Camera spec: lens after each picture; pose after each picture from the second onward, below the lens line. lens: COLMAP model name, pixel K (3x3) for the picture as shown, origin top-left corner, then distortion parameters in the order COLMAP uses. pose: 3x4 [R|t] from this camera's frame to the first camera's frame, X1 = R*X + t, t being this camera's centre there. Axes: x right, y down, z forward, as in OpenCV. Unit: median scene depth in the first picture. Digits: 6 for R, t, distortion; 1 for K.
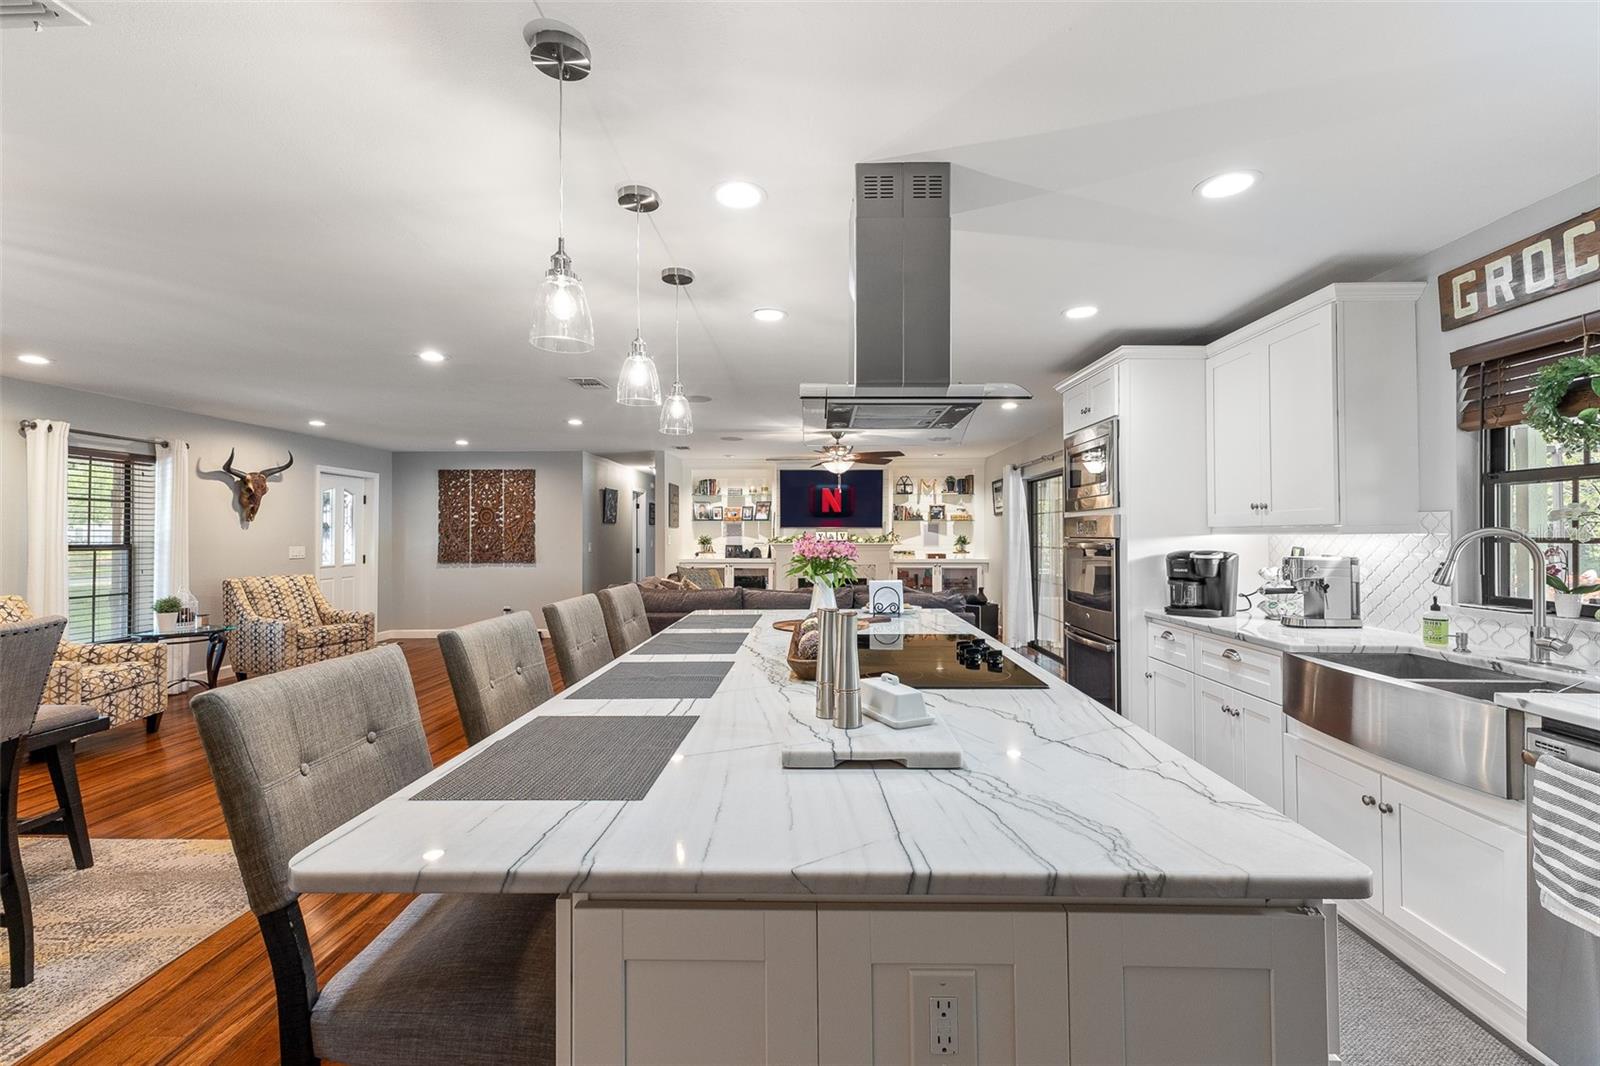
lens RADIAL K [[695.7, 0, 800.3], [0, 695.7, 525.5], [0, 0, 1]] dist [0.015084, -0.005251]
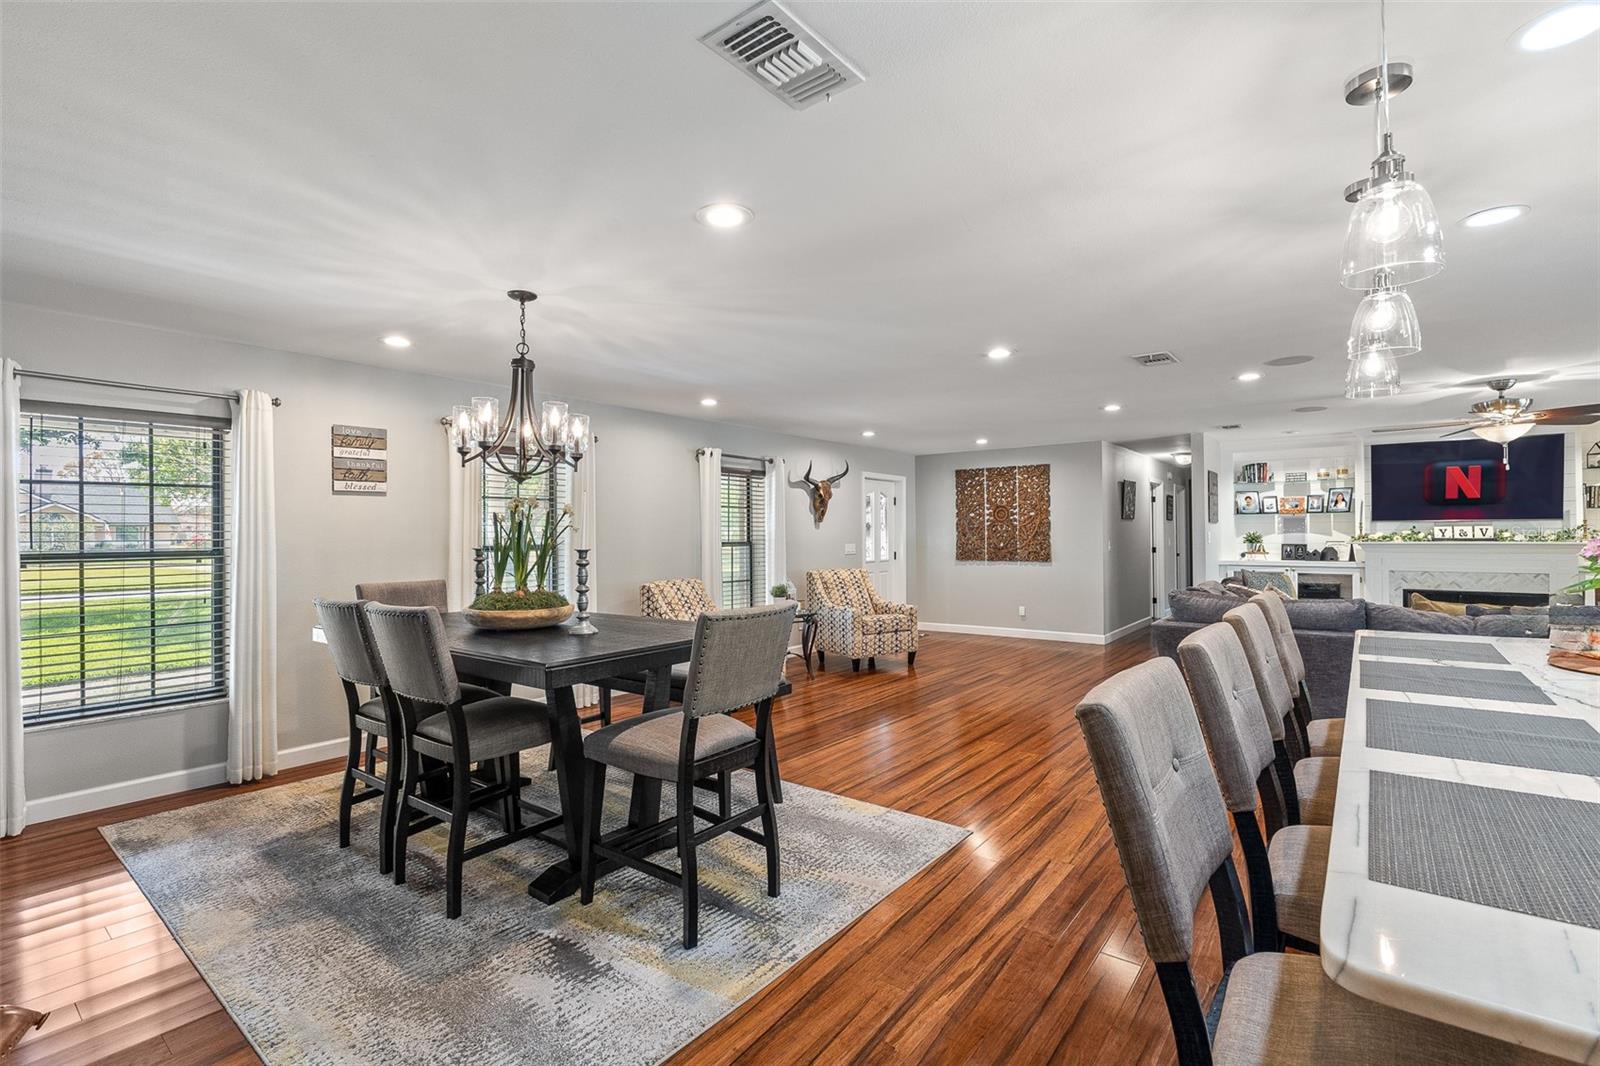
lens RADIAL K [[723.5, 0, 801.7], [0, 723.5, 528.0], [0, 0, 1]] dist [-0.000419, -0.002371]
pose [[0.806408, -0.008990, -0.591291, -0.093420], [0.013202, 0.999909, 0.002803, -0.000124], [0.591212, -0.010067, 0.806453, 0.000550]]
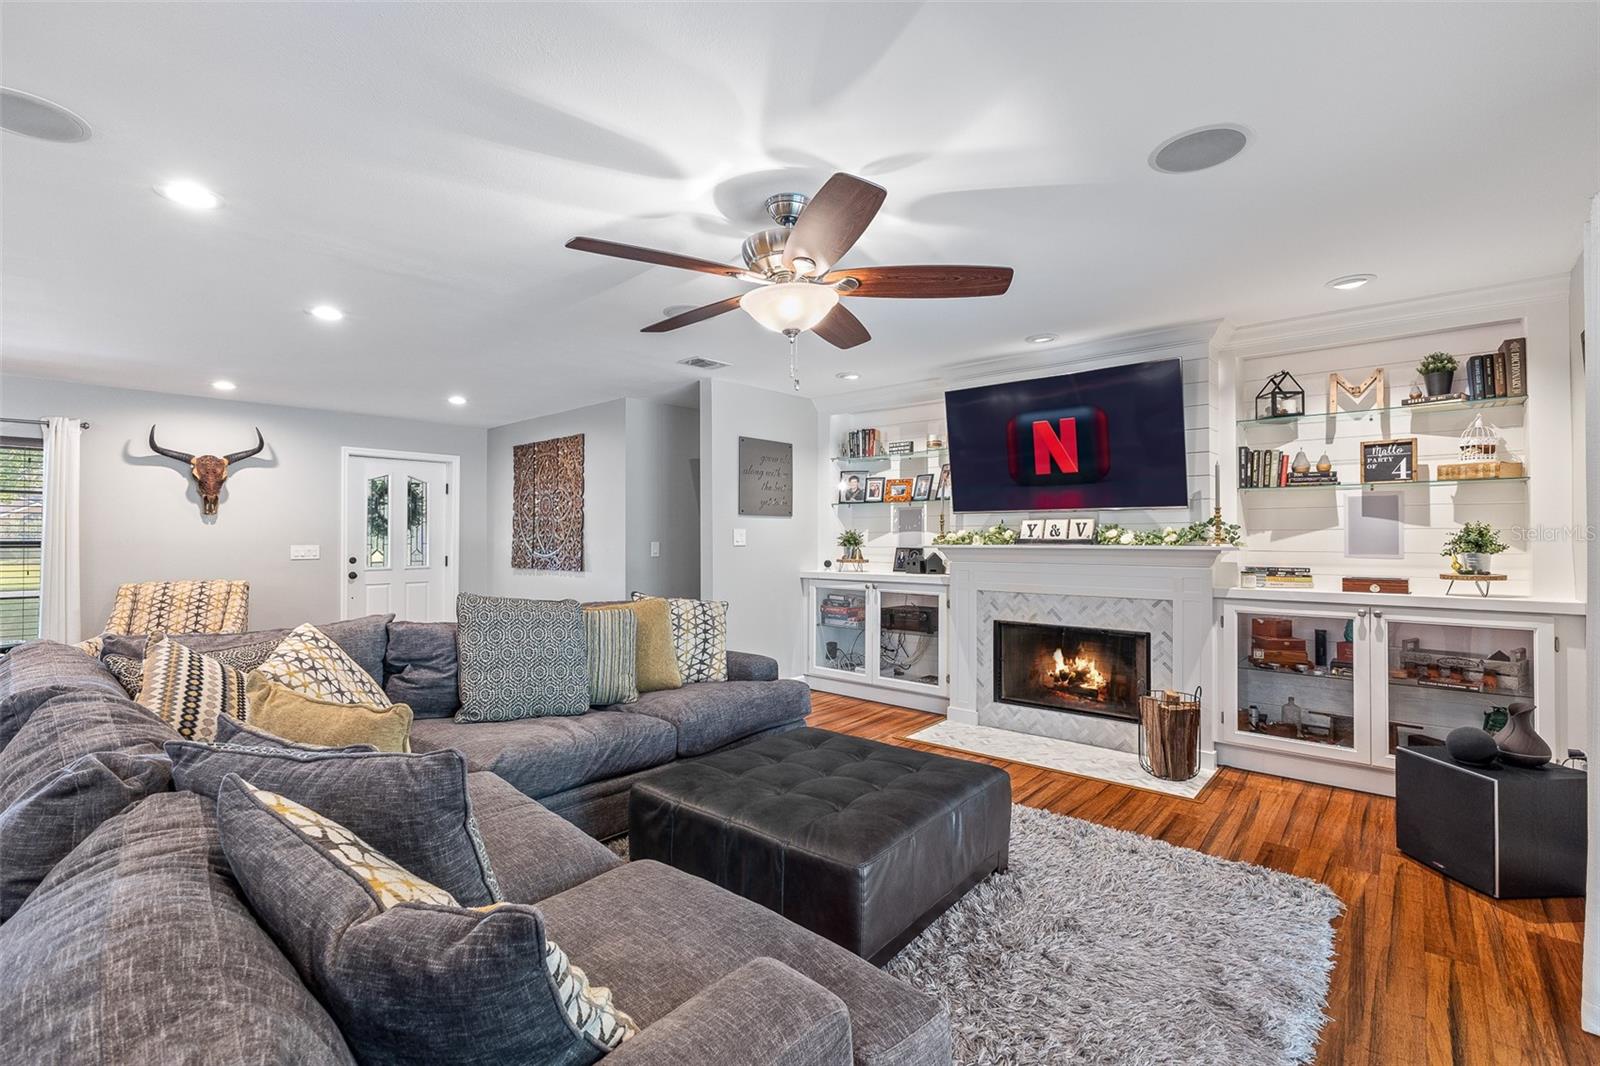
lens RADIAL K [[706.2, 0, 800.9], [0, 706.2, 529.7], [0, 0, 1]] dist [-0.010704, 0.000066]
pose [[0.772173, -0.006773, -0.635376, 0.291996], [0.010673, 0.999940, 0.002312, 0.018498], [0.635322, -0.008567, 0.772199, 0.809426]]
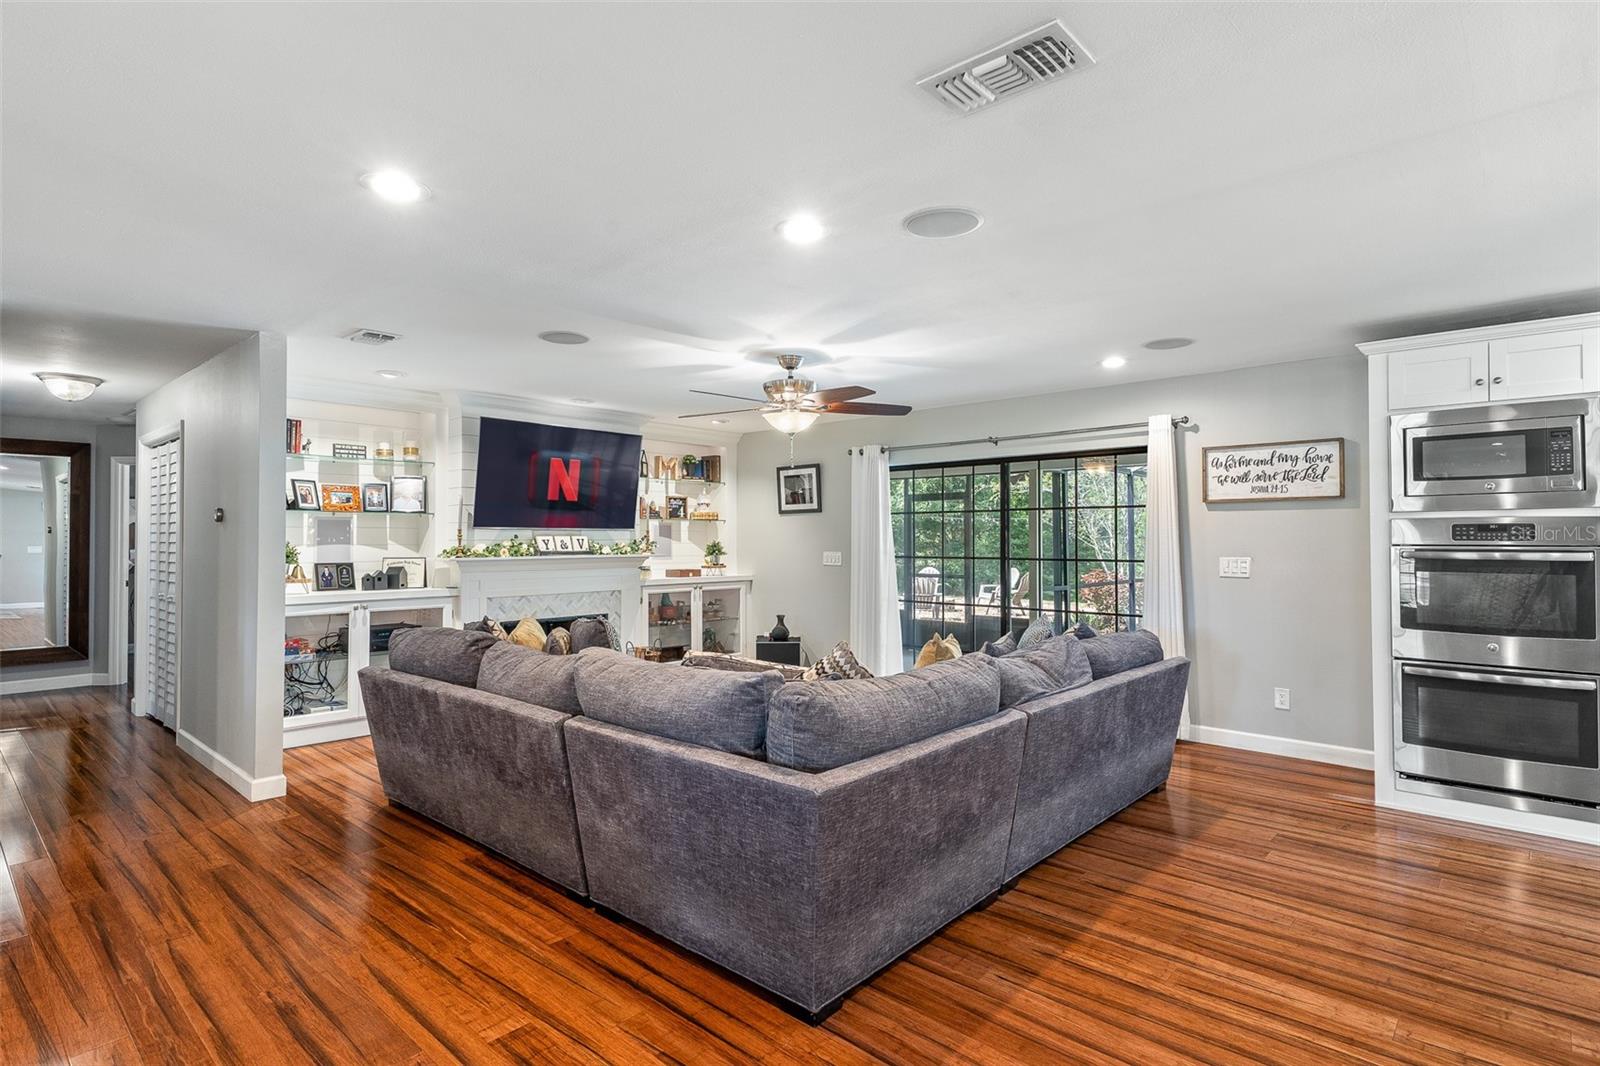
lens RADIAL K [[809.0, 0, 802.1], [0, 809.0, 525.5], [0, 0, 1]] dist [0.011435, 0.000082]
pose [[0.649657, 0.013825, 0.760102, -0.479517], [-0.009976, 0.999904, -0.009660, 0.007244], [-0.760162, -0.001307, 0.649732, 0.613329]]
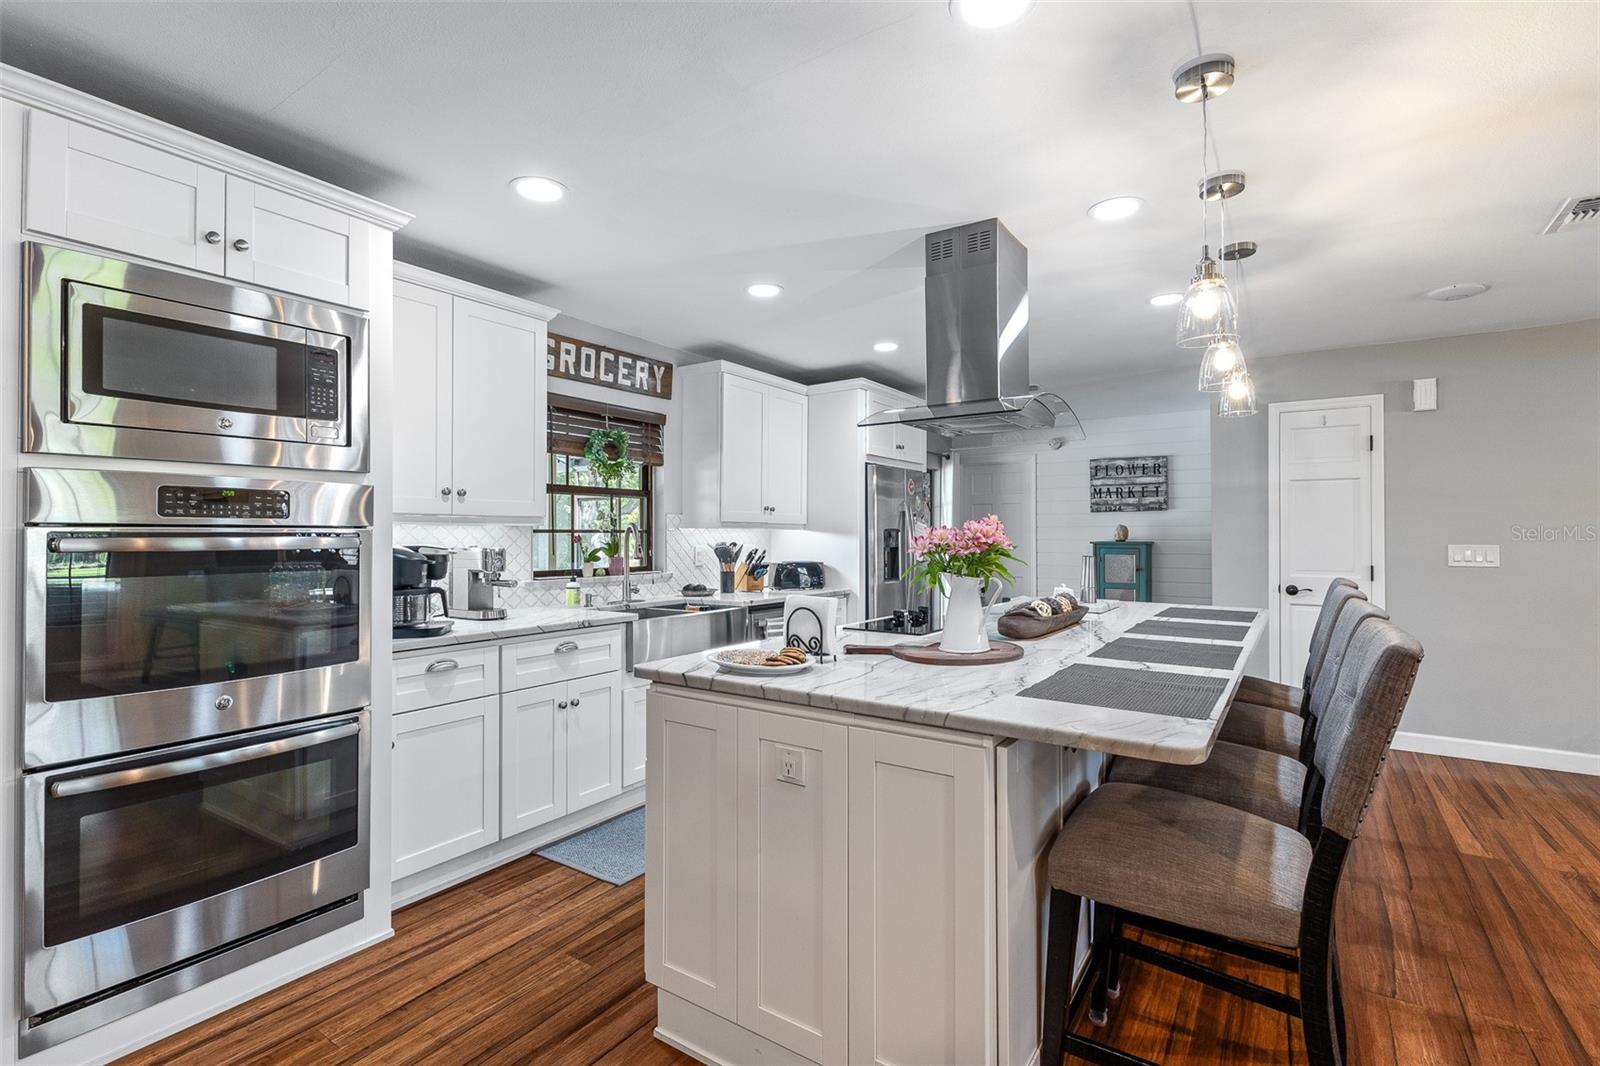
lens RADIAL K [[735.4, 0, 800.0], [0, 735.4, 533.0], [0, 0, 1]] dist [-0.000727, -0.000155]
pose [[-0.843454, 0.005006, 0.537179, -0.093615], [-0.003847, 0.999875, -0.015358, 0.016882], [-0.537188, -0.015020, -0.843329, 0.741155]]
